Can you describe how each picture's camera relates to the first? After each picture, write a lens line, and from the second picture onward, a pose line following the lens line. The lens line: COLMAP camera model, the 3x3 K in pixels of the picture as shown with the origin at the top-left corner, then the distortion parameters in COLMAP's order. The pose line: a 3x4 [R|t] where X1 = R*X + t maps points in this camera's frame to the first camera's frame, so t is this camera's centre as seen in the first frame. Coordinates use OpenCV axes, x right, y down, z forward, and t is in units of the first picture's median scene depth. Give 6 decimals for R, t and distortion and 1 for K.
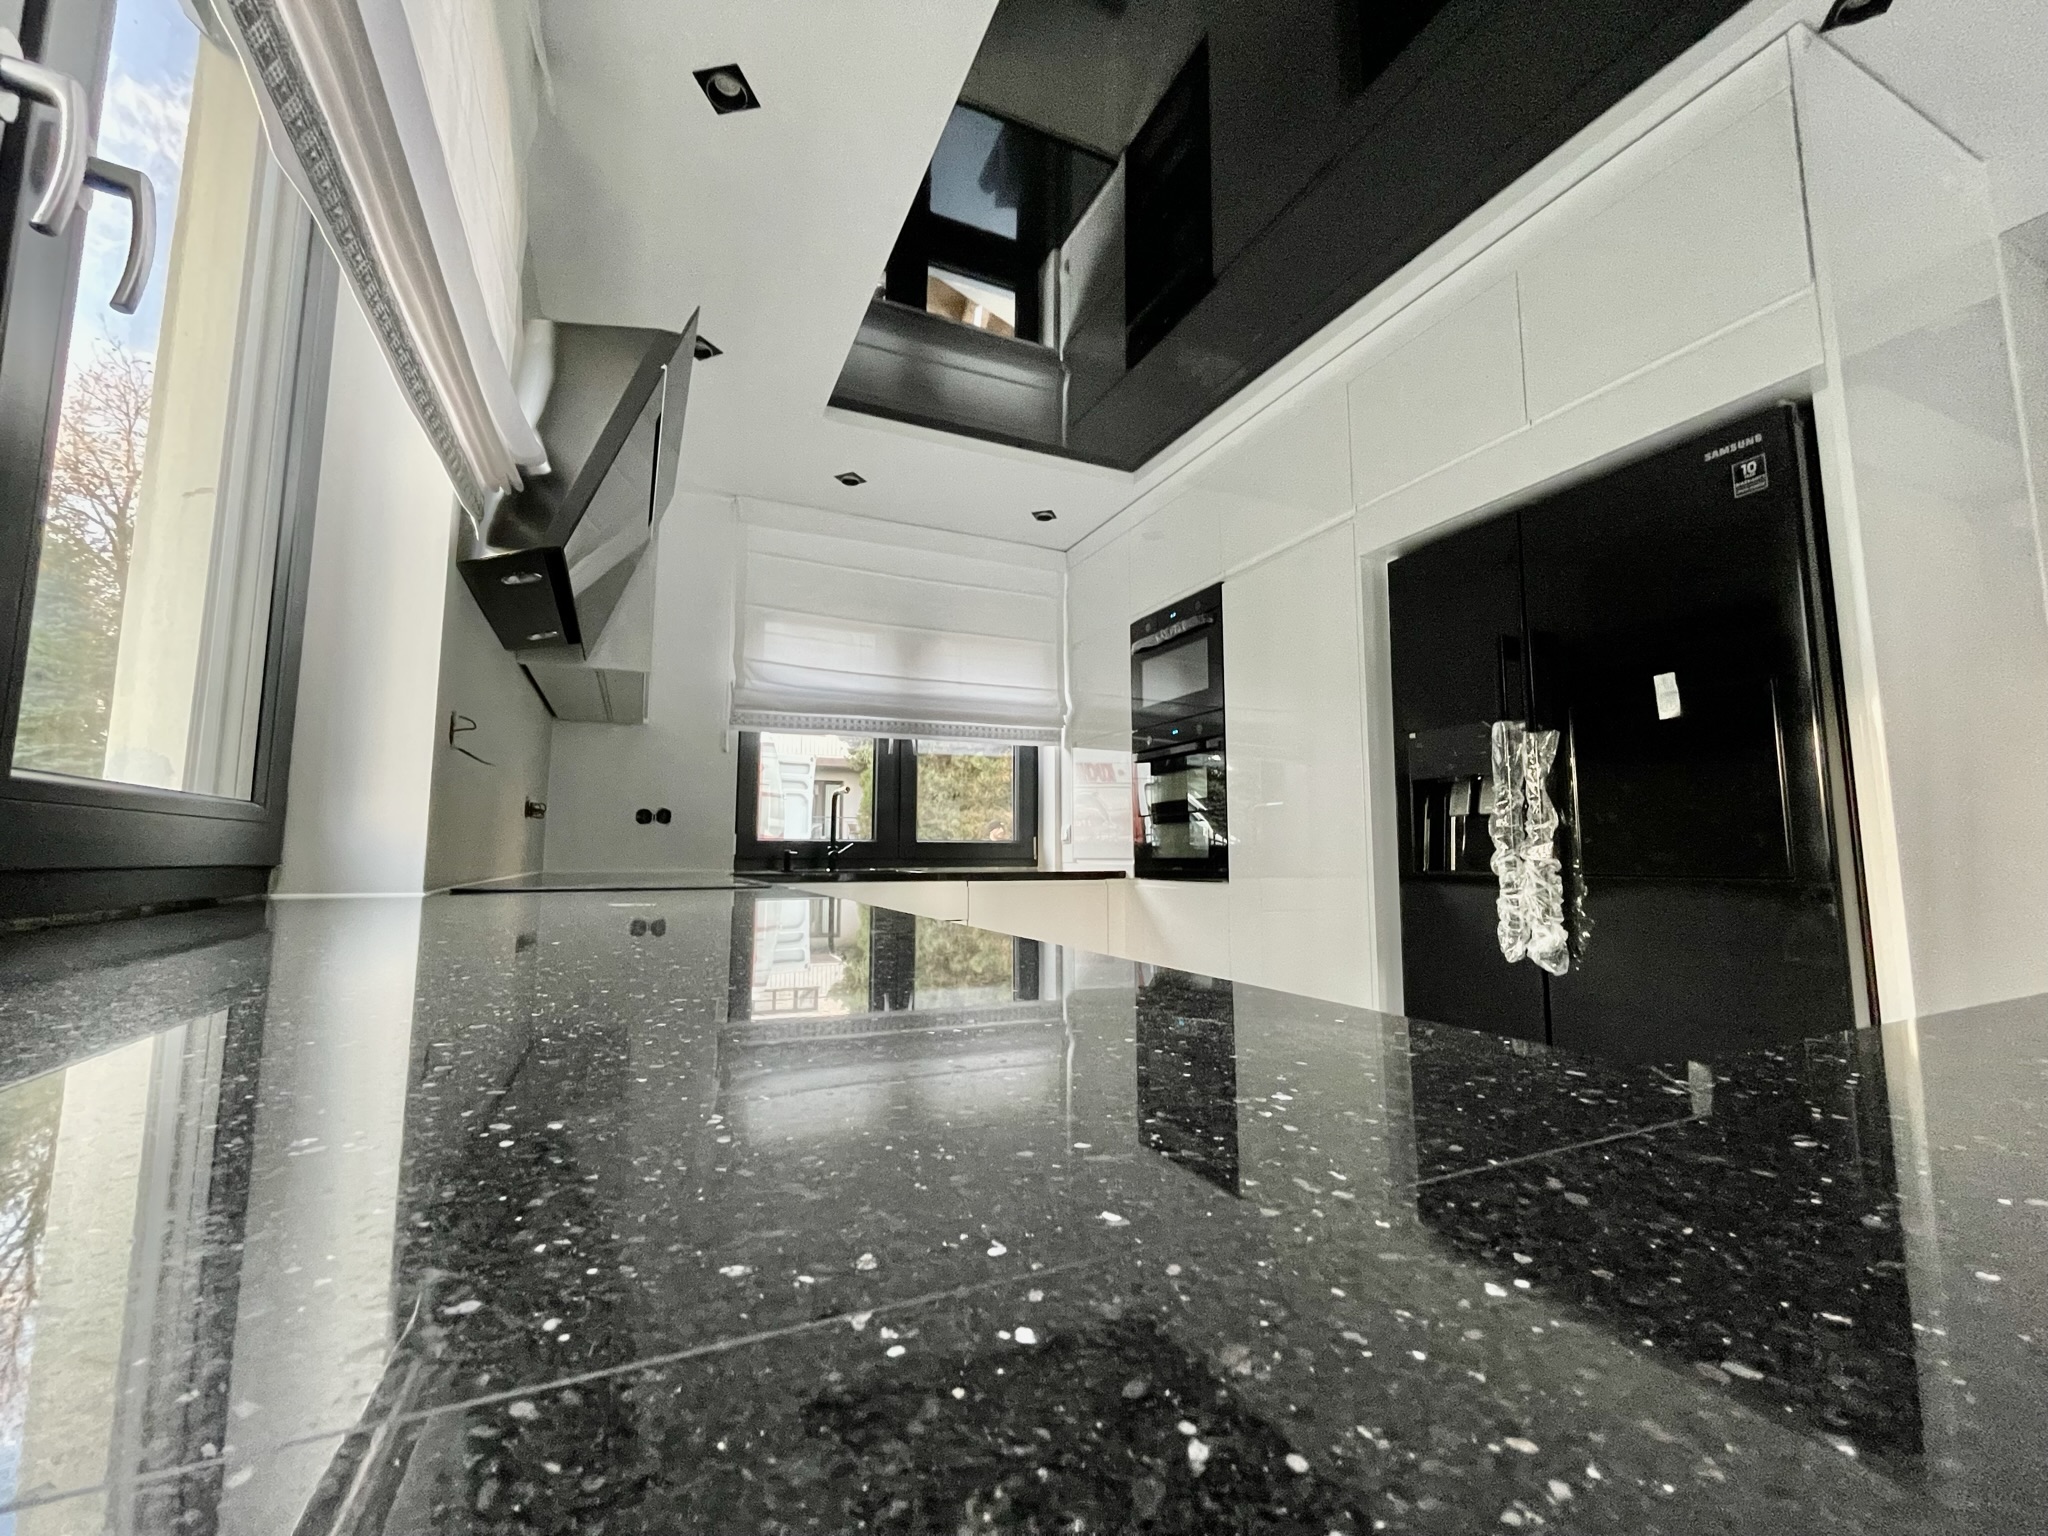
lens RADIAL K [[832.9, 0, 1024.0], [0, 832.9, 768.0], [0, 0, 1]] dist [-0.003472, 0.000149]
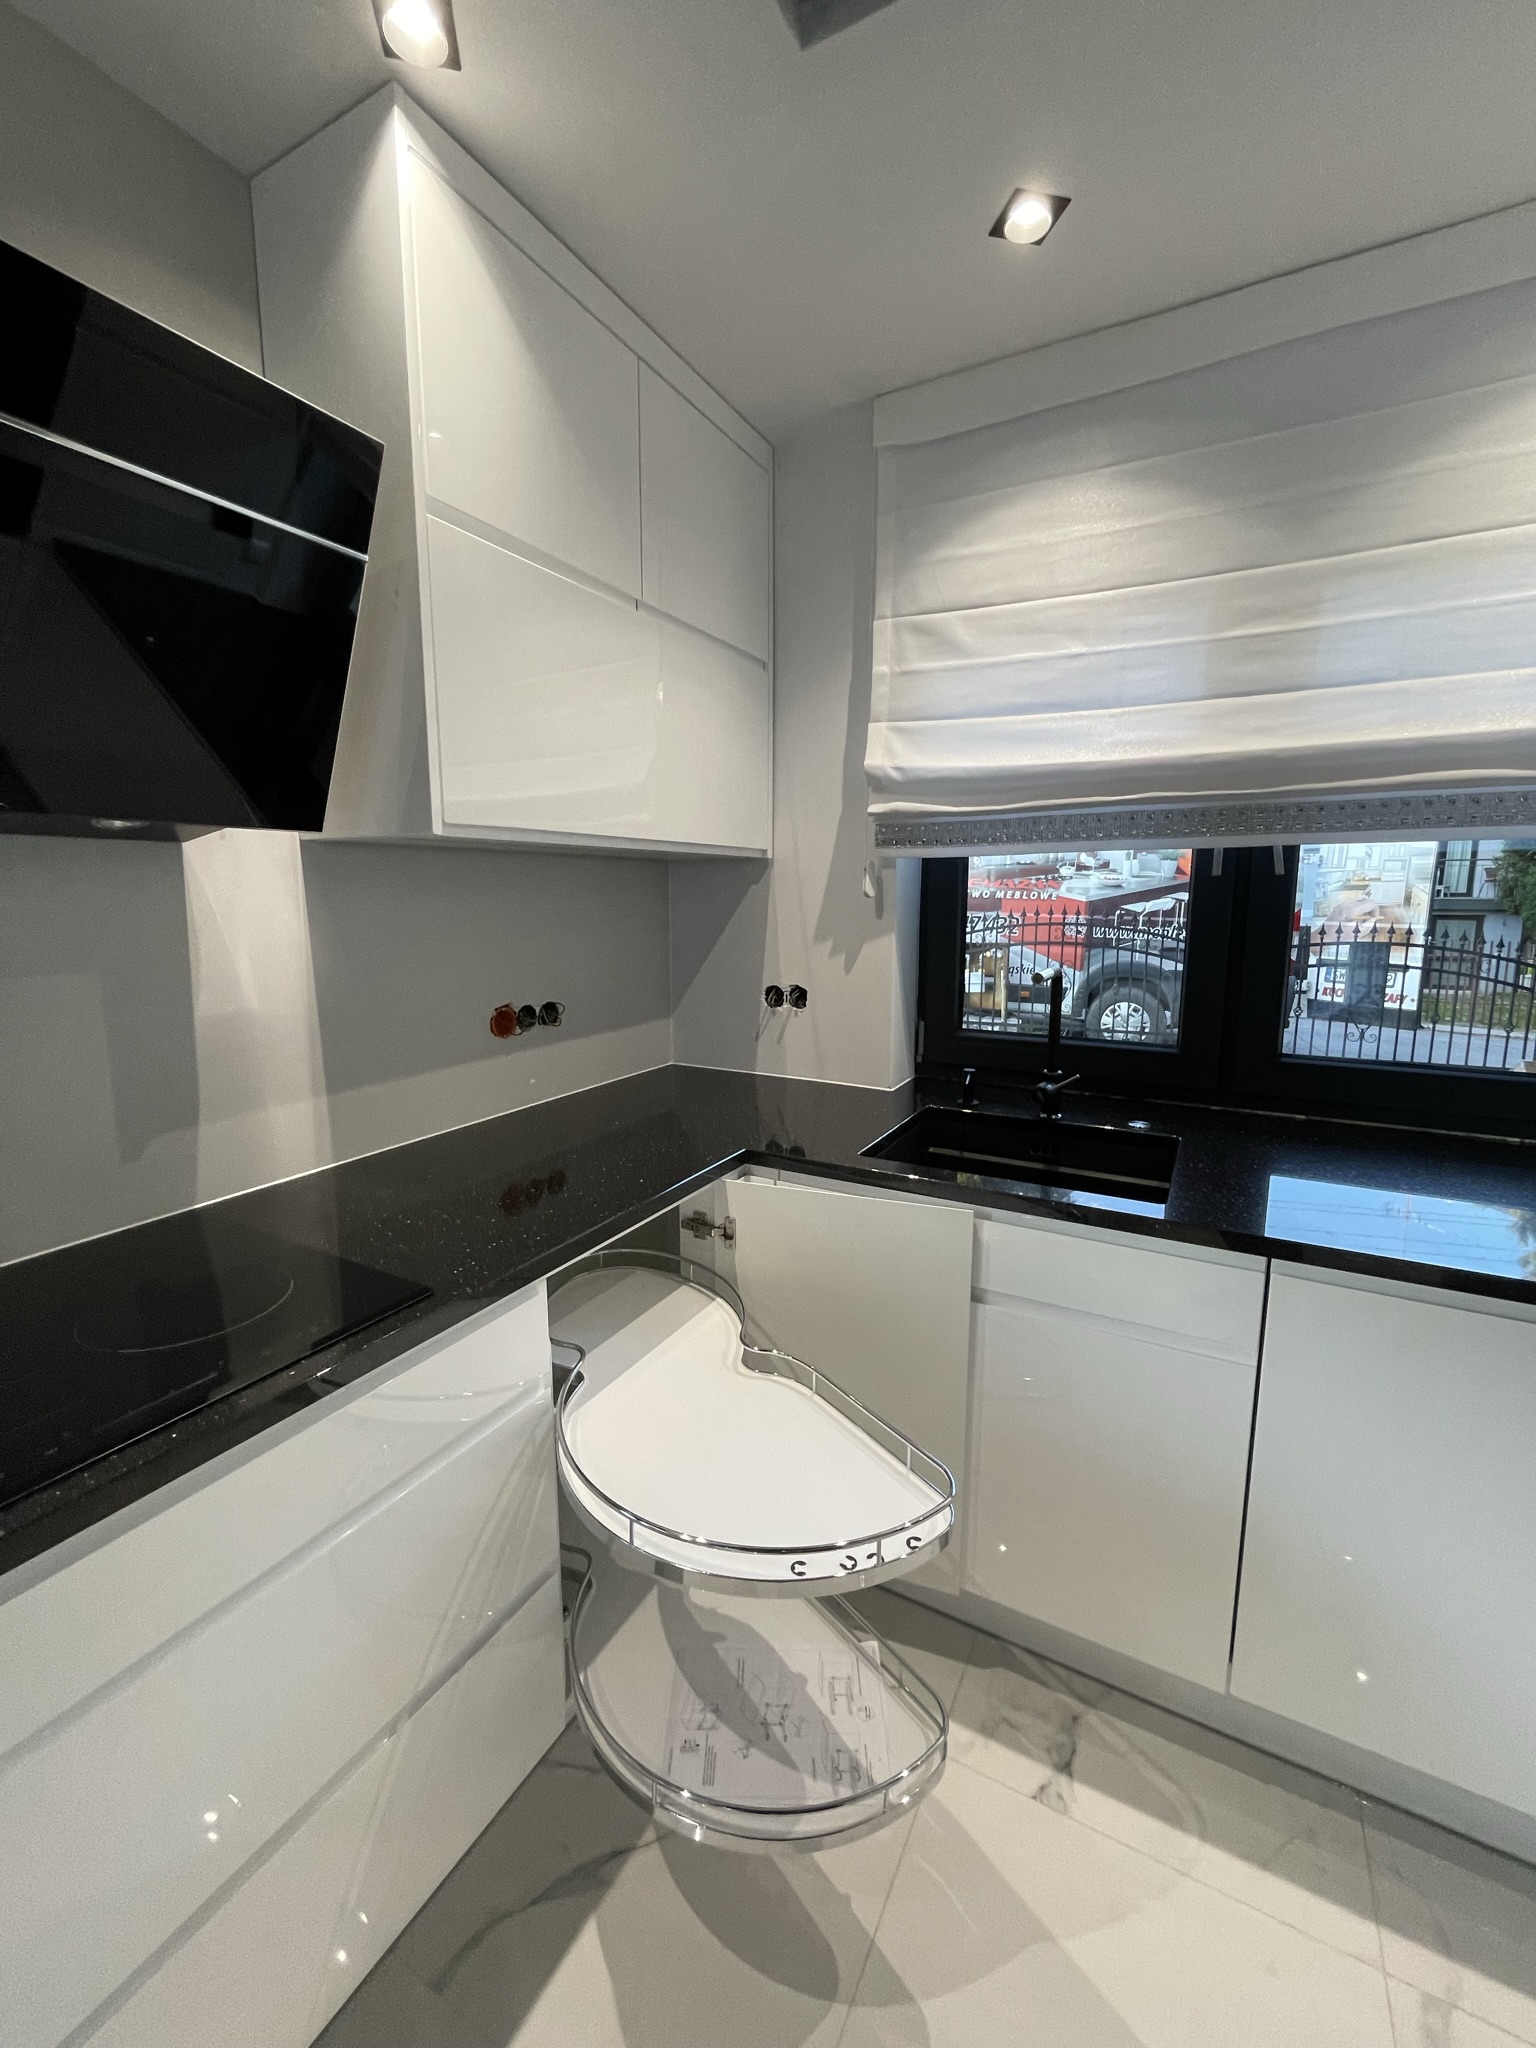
lens RADIAL K [[832.9, 0, 771.4], [0, 832.9, 1020.9], [0, 0, 1]] dist [-0.003472, 0.000149]
pose [[0.592945, 0.123640, -0.795694, 0.085651], [0.082069, 0.973717, 0.212460, -0.066276], [0.801050, -0.191279, 0.567214, 0.605841]]
